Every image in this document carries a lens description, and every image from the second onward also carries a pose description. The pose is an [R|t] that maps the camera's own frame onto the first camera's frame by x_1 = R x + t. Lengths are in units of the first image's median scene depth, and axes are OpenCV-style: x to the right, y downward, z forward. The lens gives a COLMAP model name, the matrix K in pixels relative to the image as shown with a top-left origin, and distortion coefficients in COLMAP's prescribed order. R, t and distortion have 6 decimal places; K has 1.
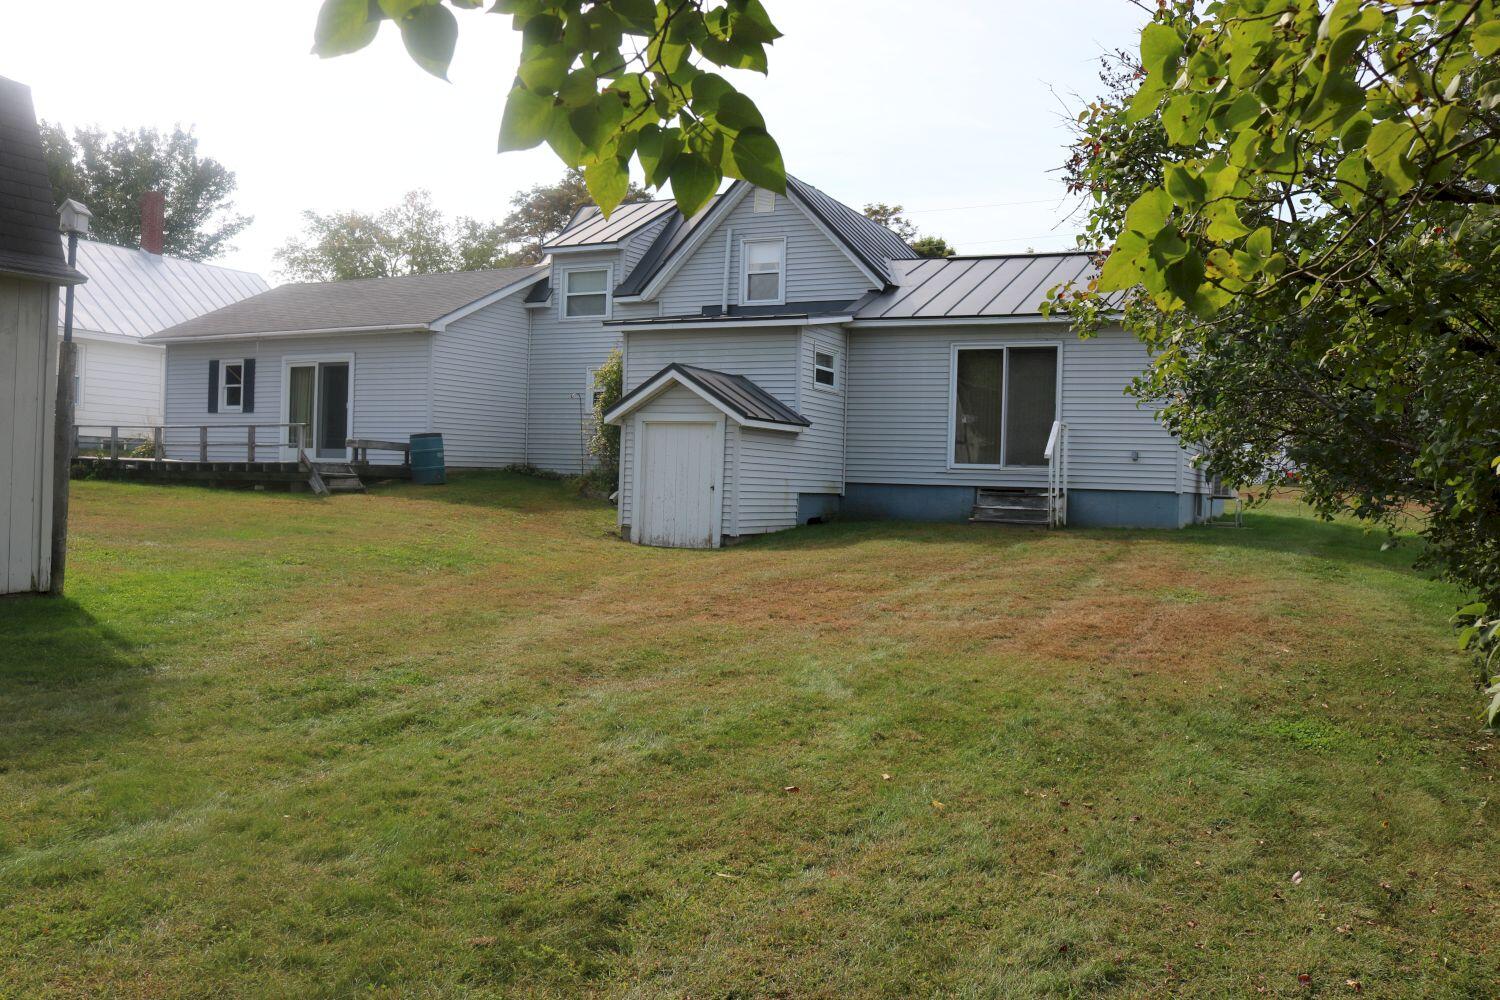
lens RADIAL K [[1251.0, 0, 741.6], [0, 1251.0, 506.1], [0, 0, 1]] dist [-0.150836, 0.113802]
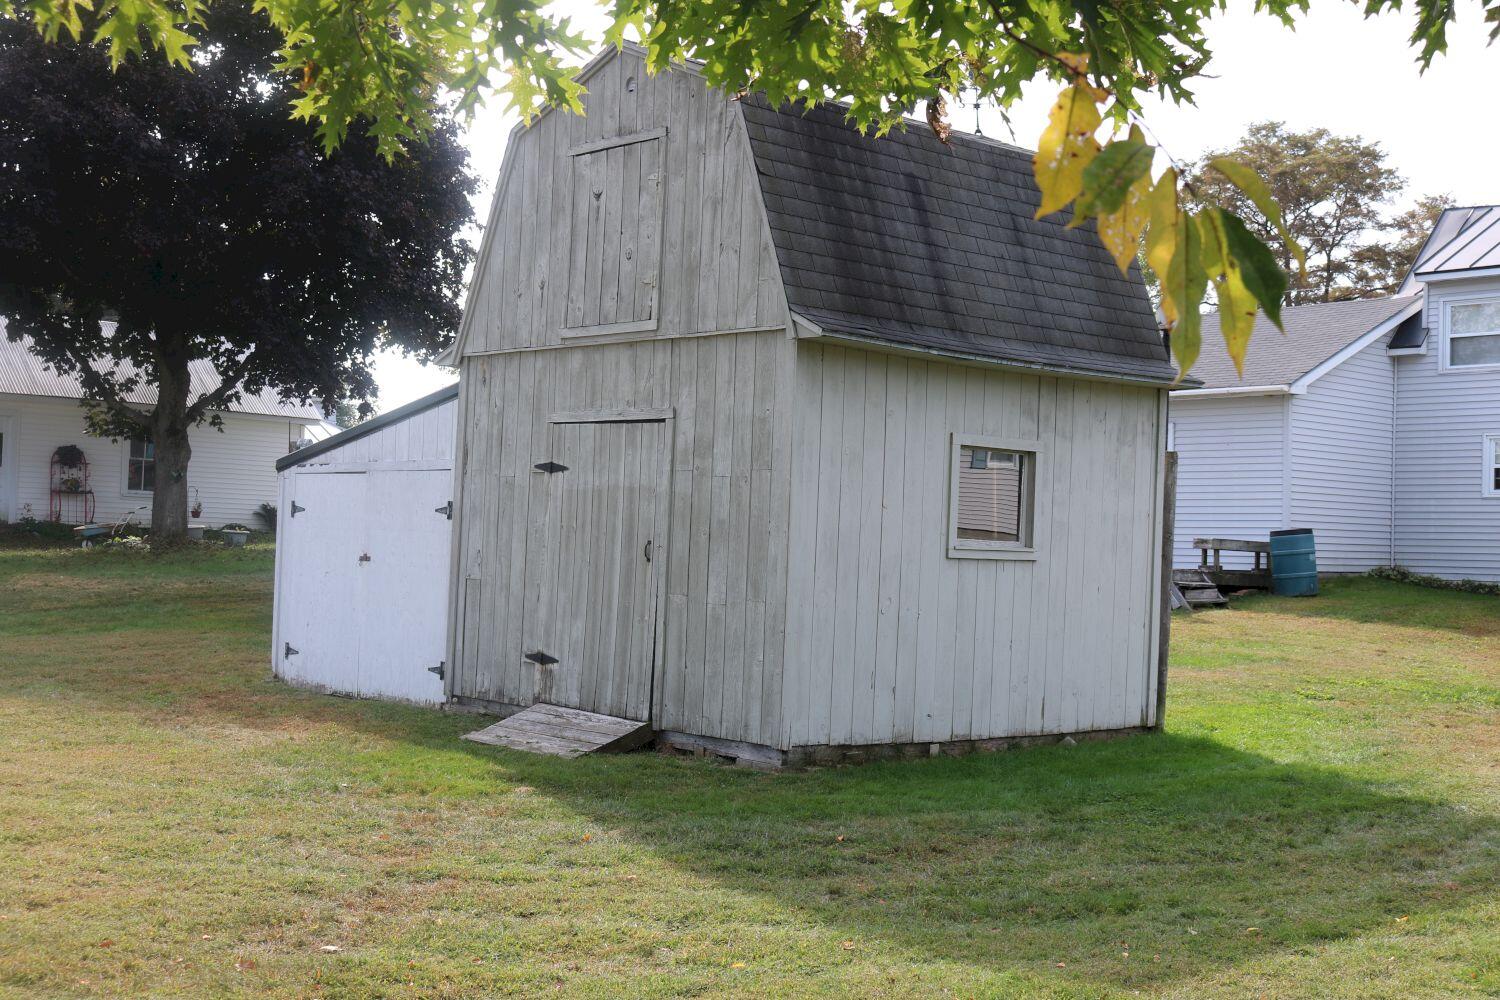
lens RADIAL K [[1876.0, 0, 746.5], [0, 1876.0, 499.7], [0, 0, 1]] dist [-0.045496, 0.000000]
pose [[0.936538, -0.016698, -0.350167, -0.180453], [-0.004568, 0.998199, -0.059818, -0.006925], [0.350535, 0.057621, 0.934775, -0.211023]]
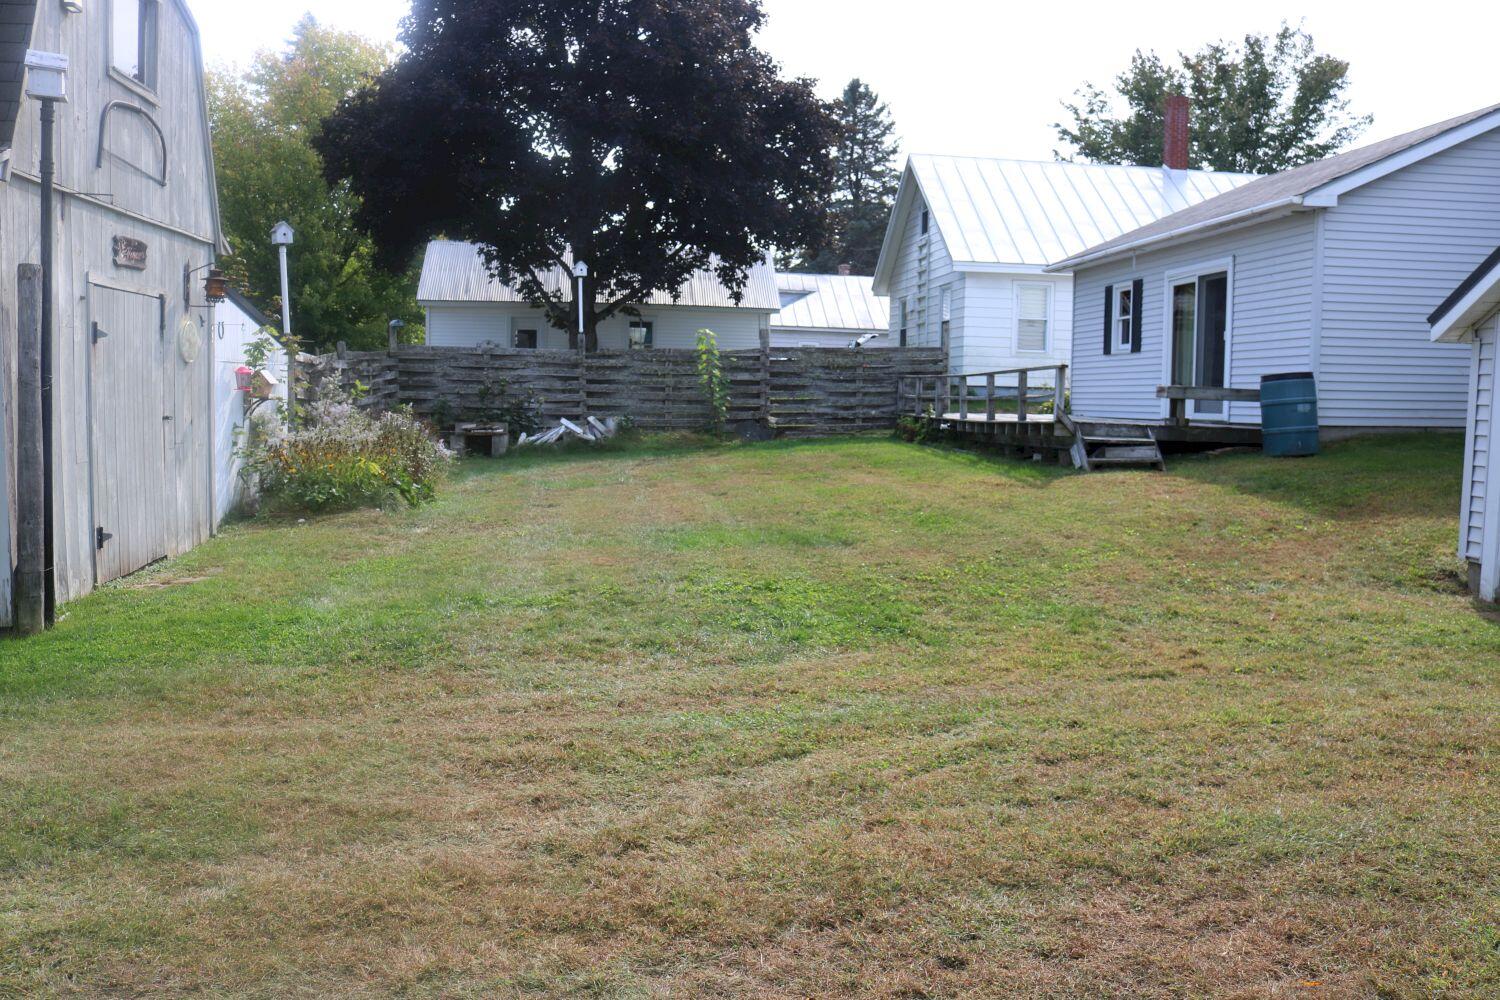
lens RADIAL K [[1251.0, 0, 742.0], [0, 1251.0, 505.2], [0, 0, 1]] dist [-0.150836, 0.113802]
pose [[0.551569, 0.047362, -0.832784, 0.113603], [-0.013115, 0.998756, 0.048114, -0.020242], [0.834026, -0.015616, 0.551504, 0.474007]]
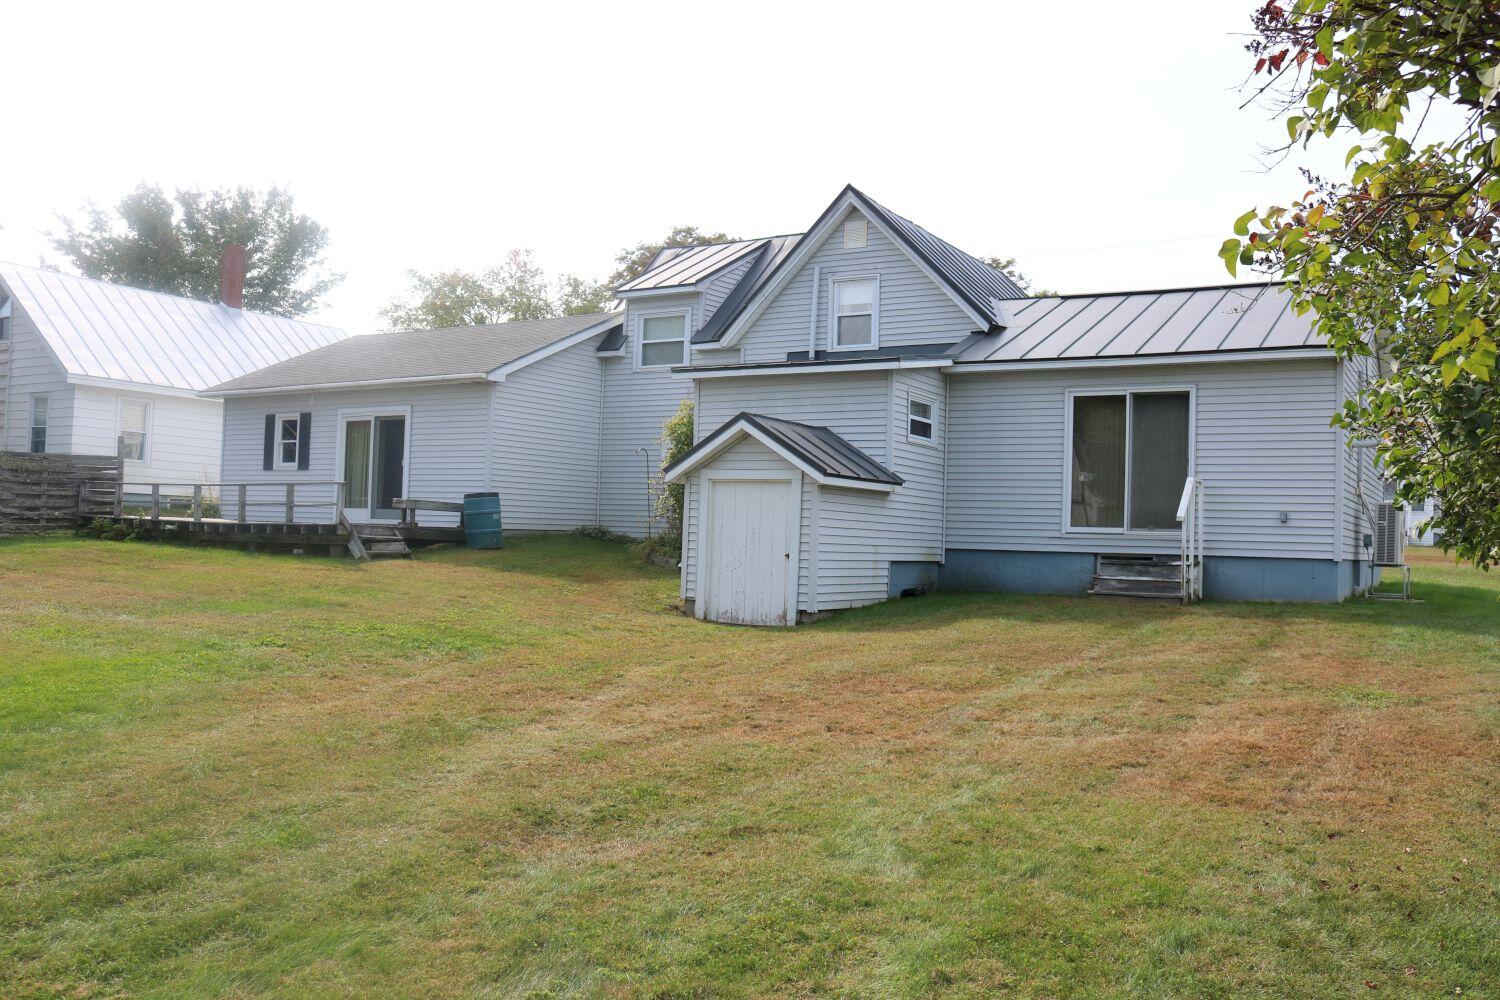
lens RADIAL K [[1251.0, 0, 746.6], [0, 1251.0, 493.6], [0, 0, 1]] dist [-0.150836, 0.113802]
pose [[0.996138, -0.001324, -0.087795, 0.021321], [-0.003792, 0.998304, -0.058086, -0.006236], [0.087723, 0.058195, 0.994444, 0.117646]]
